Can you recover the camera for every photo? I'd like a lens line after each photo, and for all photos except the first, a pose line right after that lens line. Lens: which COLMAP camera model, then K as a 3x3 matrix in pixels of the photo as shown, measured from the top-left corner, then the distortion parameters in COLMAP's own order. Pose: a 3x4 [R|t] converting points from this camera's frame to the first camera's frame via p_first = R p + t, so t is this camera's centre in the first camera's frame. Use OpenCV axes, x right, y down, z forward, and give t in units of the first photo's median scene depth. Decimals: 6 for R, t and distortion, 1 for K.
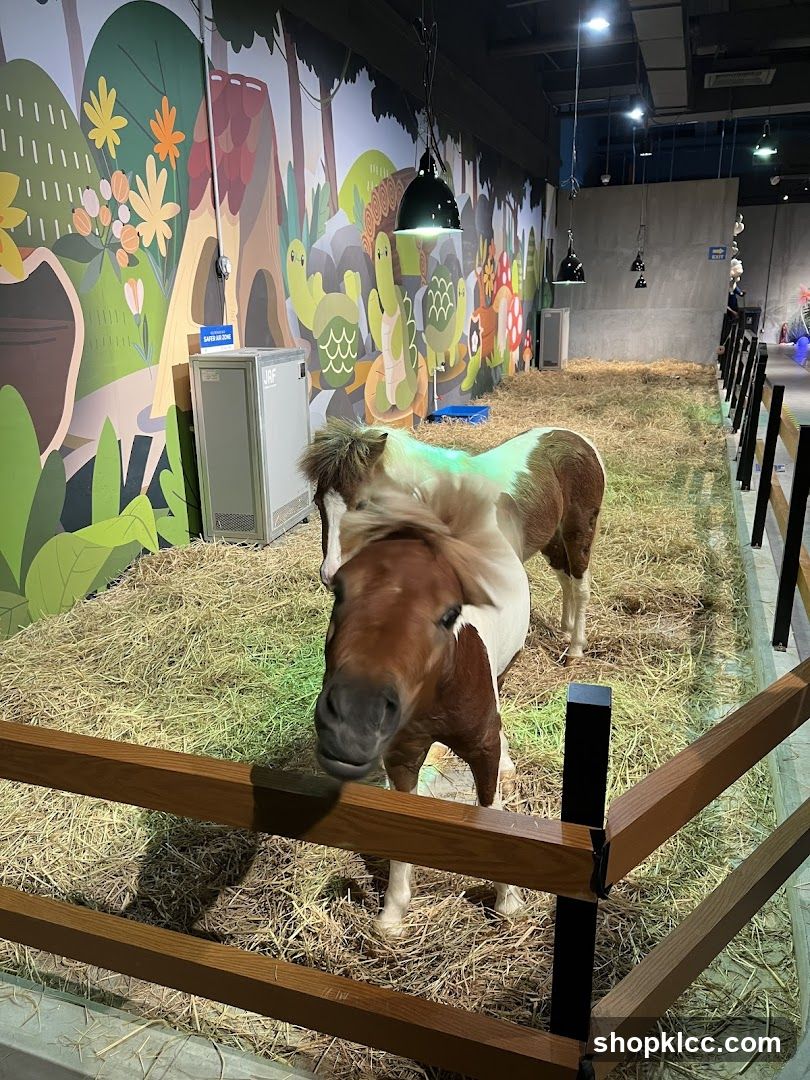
lens RADIAL K [[820.3, 0, 405.7], [0, 820.3, 536.2], [0, 0, 1]] dist [0.028395, -0.011643]
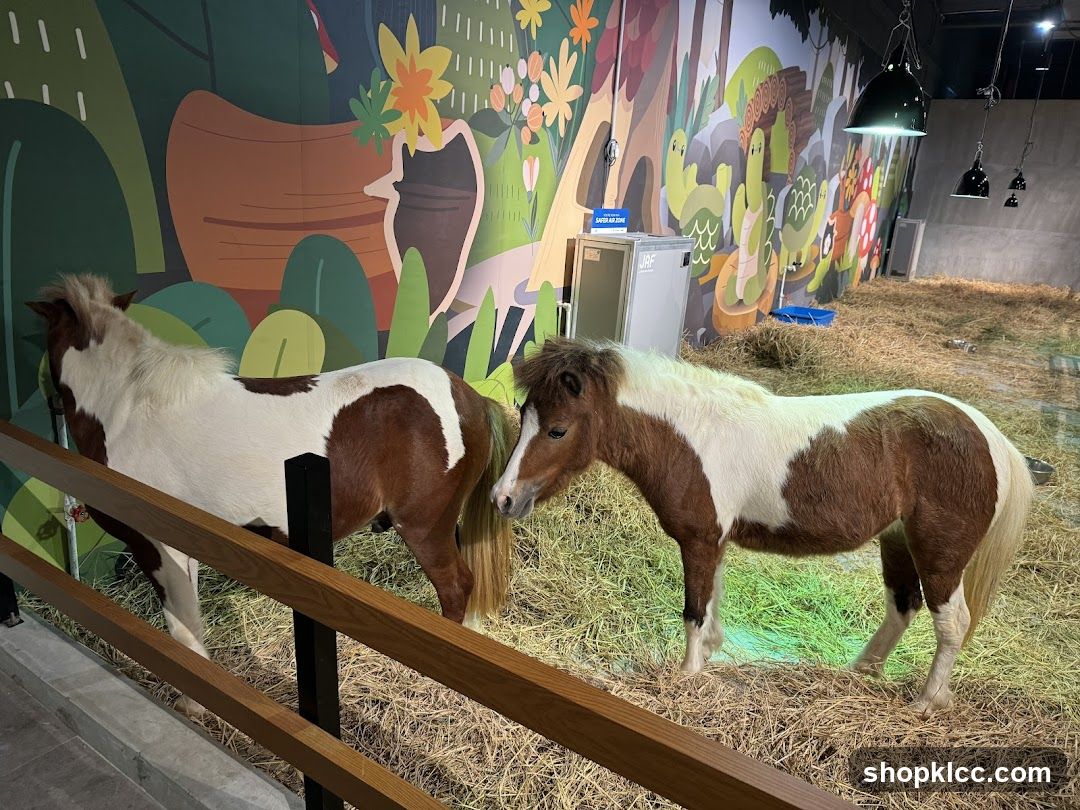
lens RADIAL K [[754.8, 0, 539.1], [0, 754.8, 414.4], [0, 0, 1]] dist [0.010020, -0.021617]
pose [[0.966789, 0.148973, -0.207667, -0.061099], [-0.146275, 0.988837, 0.028379, -0.015045], [0.209576, 0.002940, 0.977788, 0.058324]]
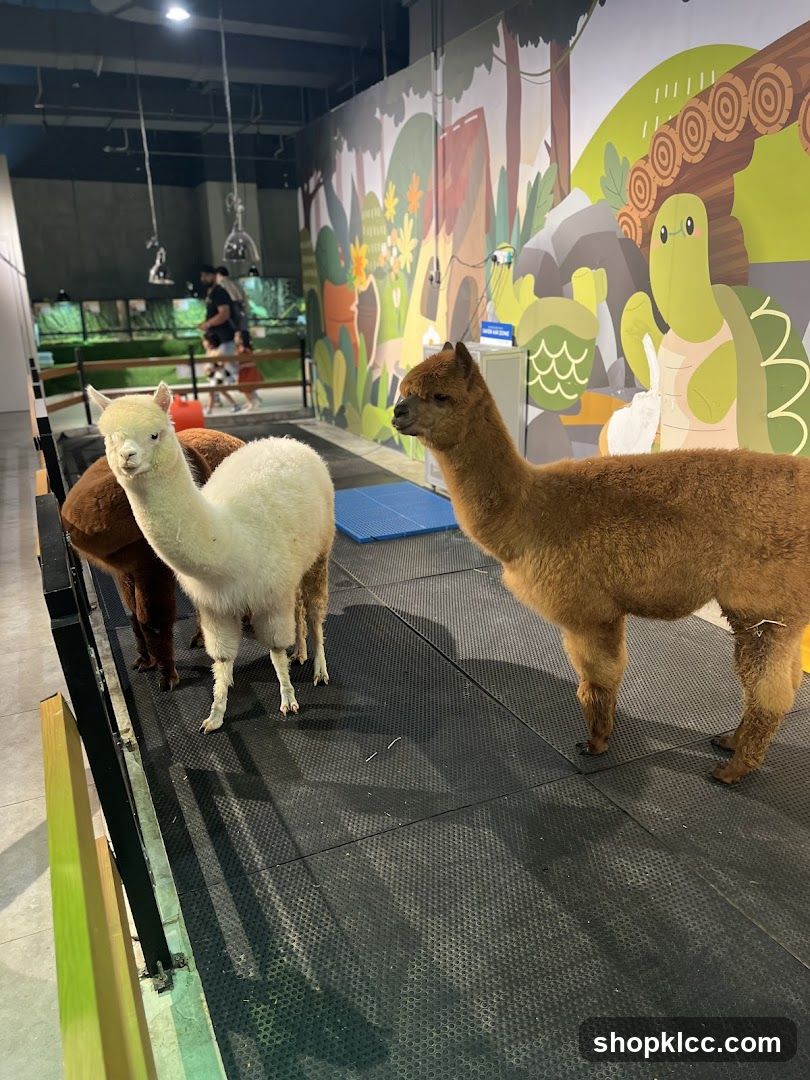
lens RADIAL K [[820.3, 0, 400.7], [0, 820.3, 543.8], [0, 0, 1]] dist [0.028395, -0.011643]
pose [[-0.719350, 0.242695, -0.650872, 0.775565], [-0.160341, 0.853667, 0.495523, -0.582809], [0.675889, 0.460816, -0.575172, 1.844460]]
